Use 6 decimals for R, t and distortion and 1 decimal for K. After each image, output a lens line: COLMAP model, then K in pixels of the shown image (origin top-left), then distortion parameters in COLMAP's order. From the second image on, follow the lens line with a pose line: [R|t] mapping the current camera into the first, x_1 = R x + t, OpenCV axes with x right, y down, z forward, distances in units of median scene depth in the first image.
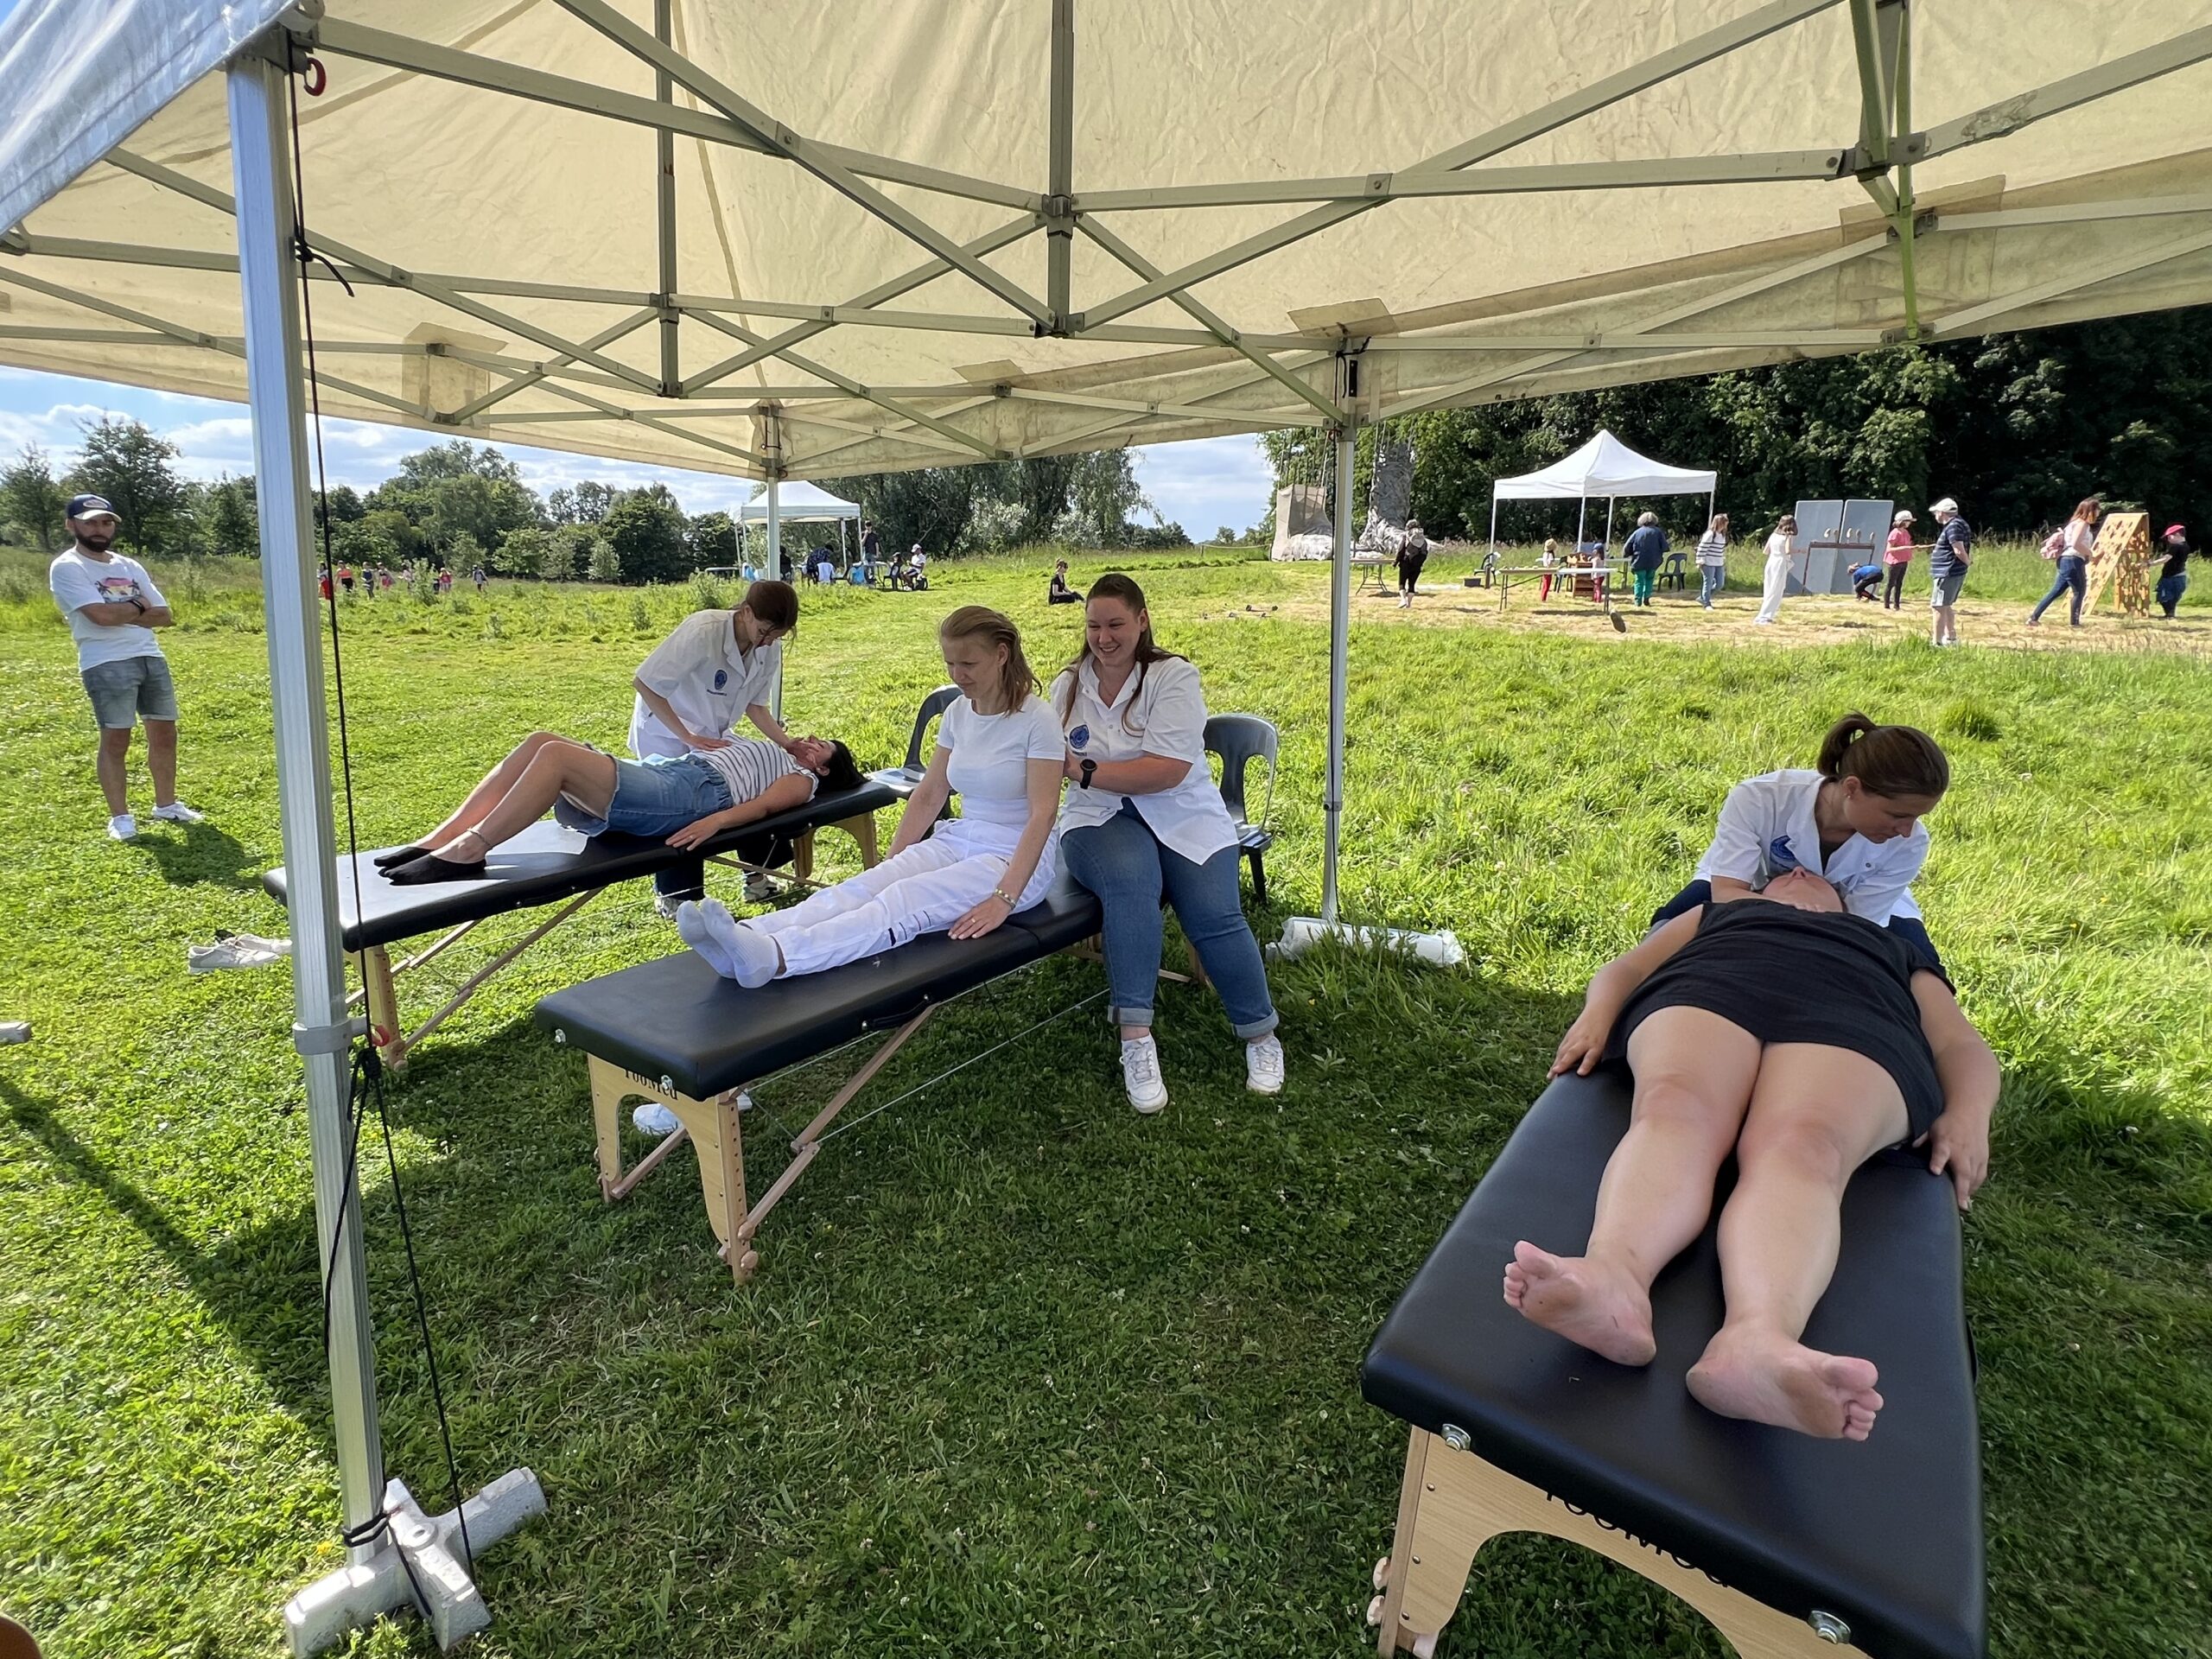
lens RADIAL K [[1119.7, 0, 1097.8], [0, 1119.7, 810.0], [0, 0, 1]] dist [-0.002829, 0.000102]
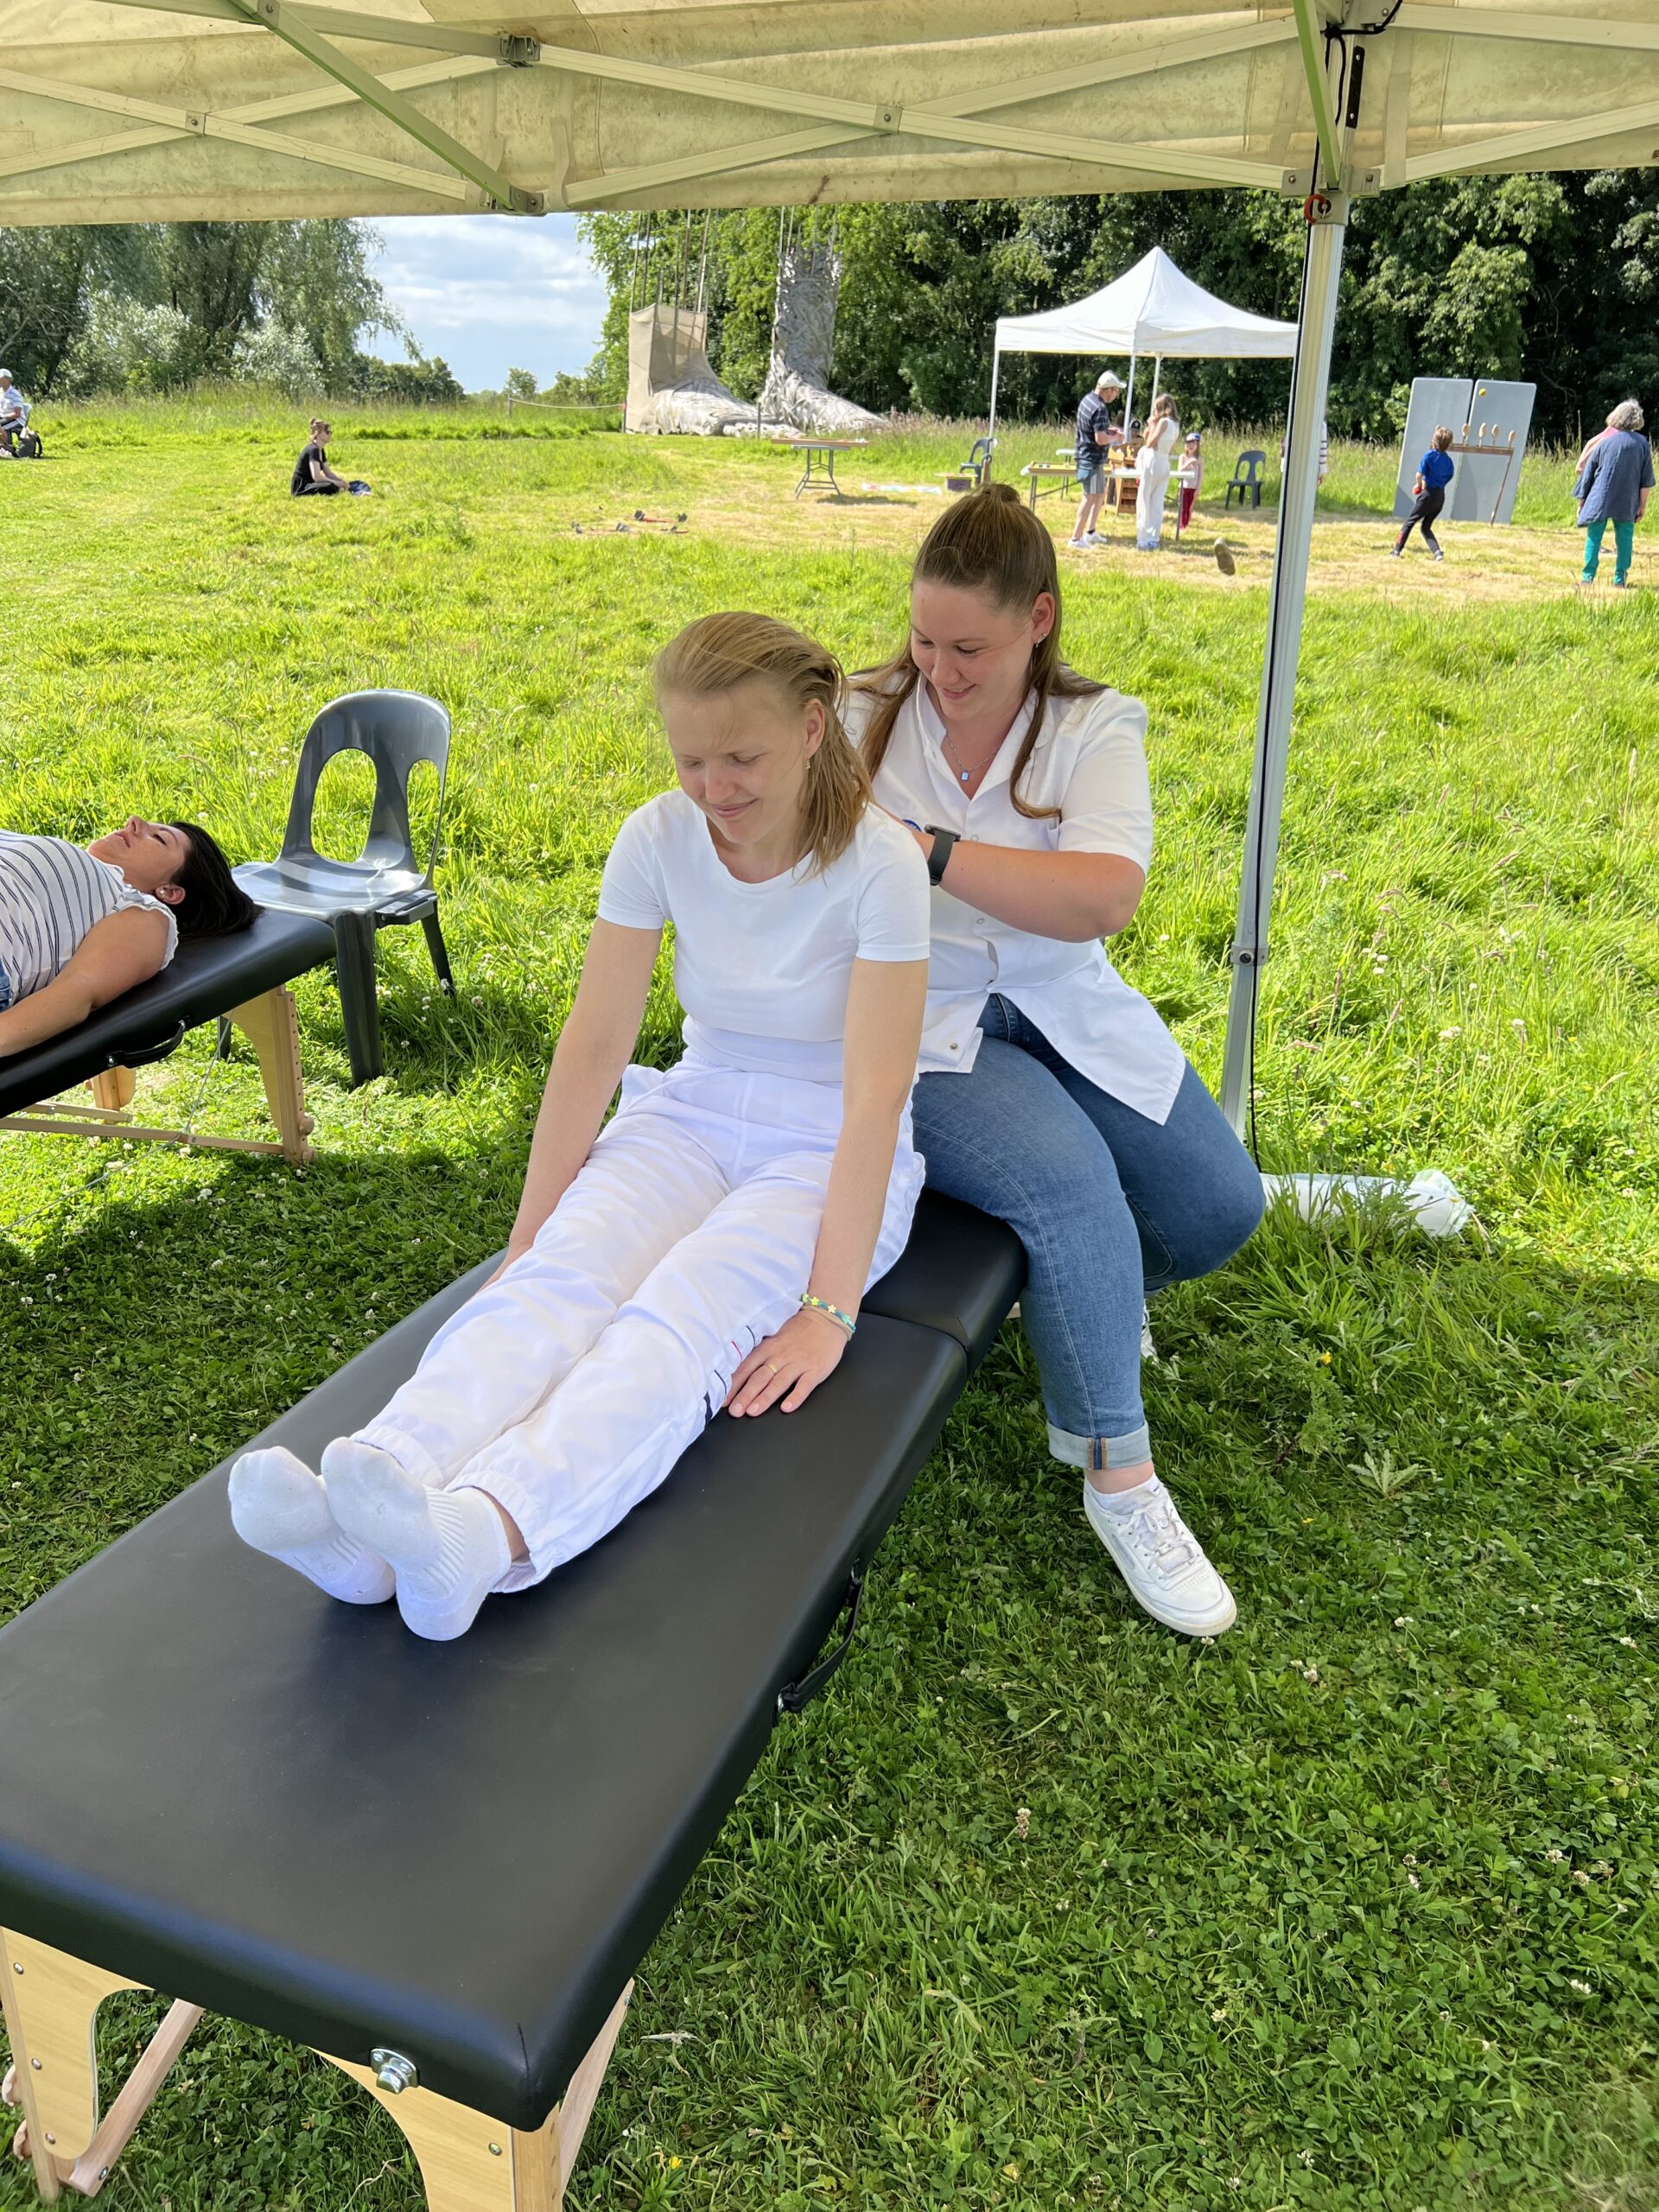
lens RADIAL K [[1662.4, 0, 824.7], [0, 1662.4, 1096.0], [0, 0, 1]] dist [0.044047, -0.050145]
pose [[0.960545, -0.061121, 0.271327, -0.161985], [0.017051, 0.986660, 0.161900, -0.054698], [-0.277603, -0.150886, 0.948773, 0.223638]]
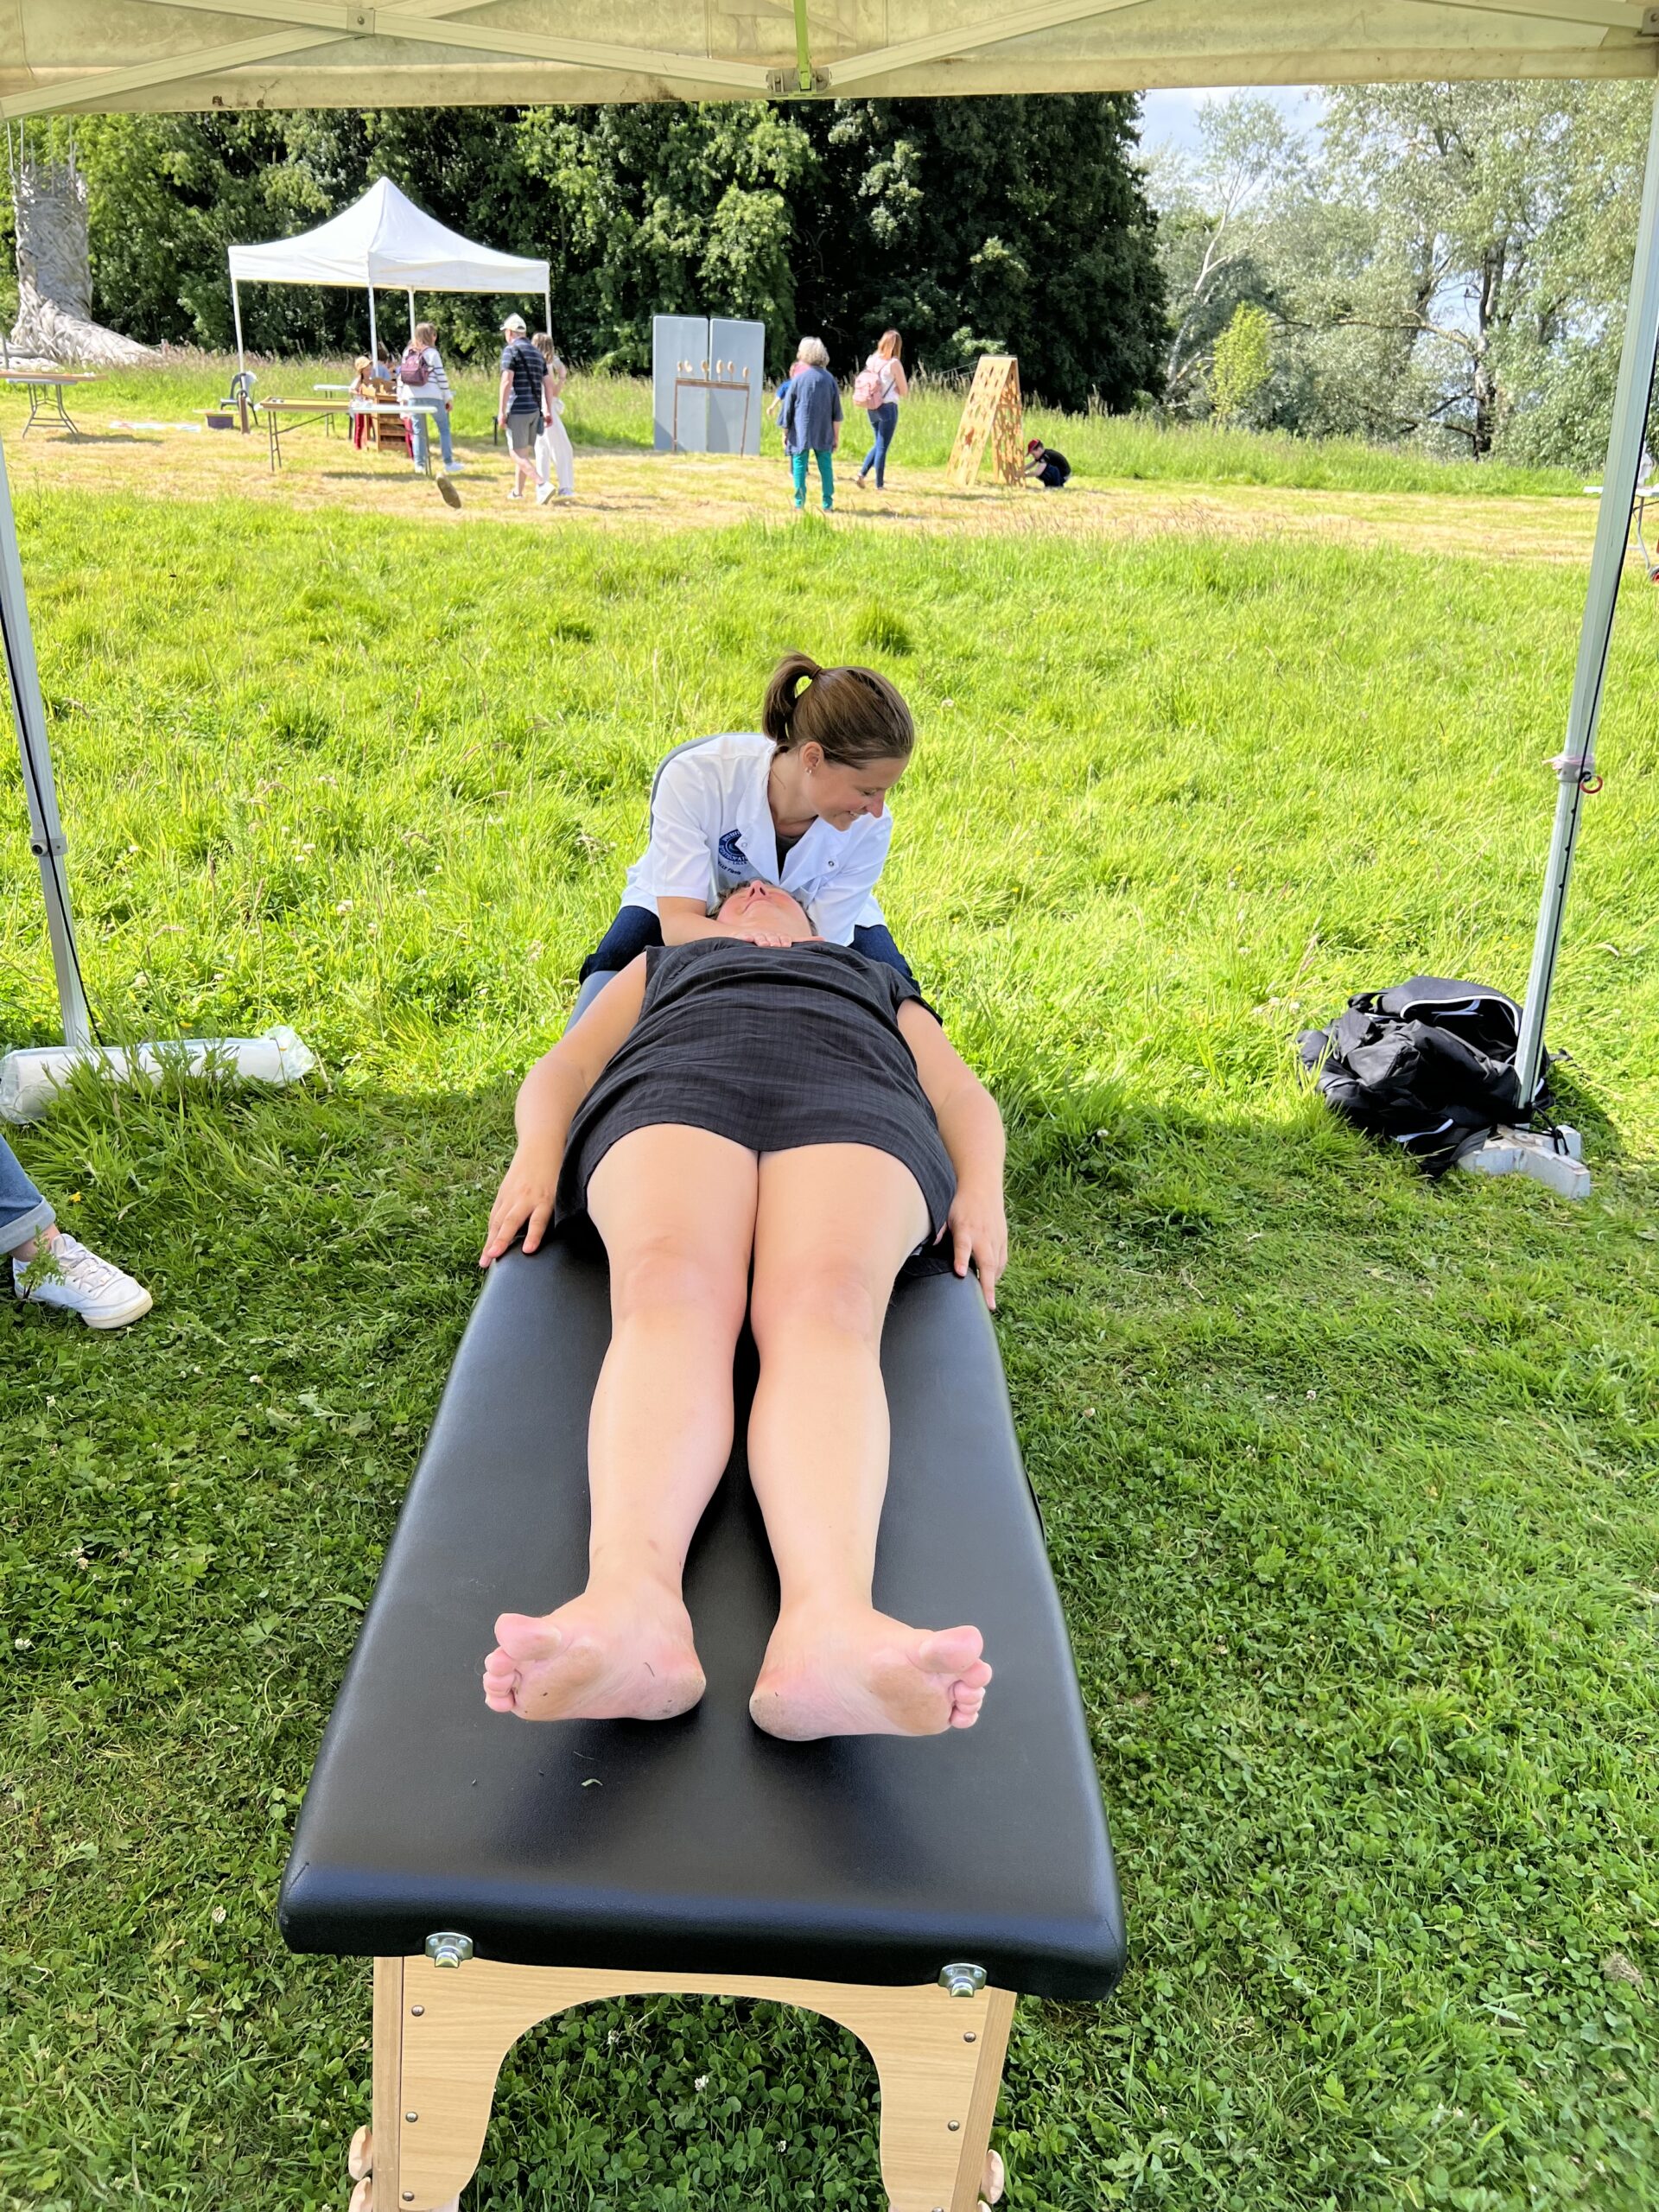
lens RADIAL K [[1662.4, 0, 829.4], [0, 1662.4, 1091.3], [0, 0, 1]] dist [0.044047, -0.050145]
pose [[0.800128, -0.198353, 0.566084, 0.015457], [0.093184, 0.973389, 0.209359, -0.018698], [-0.592546, -0.114764, 0.797319, 0.051091]]
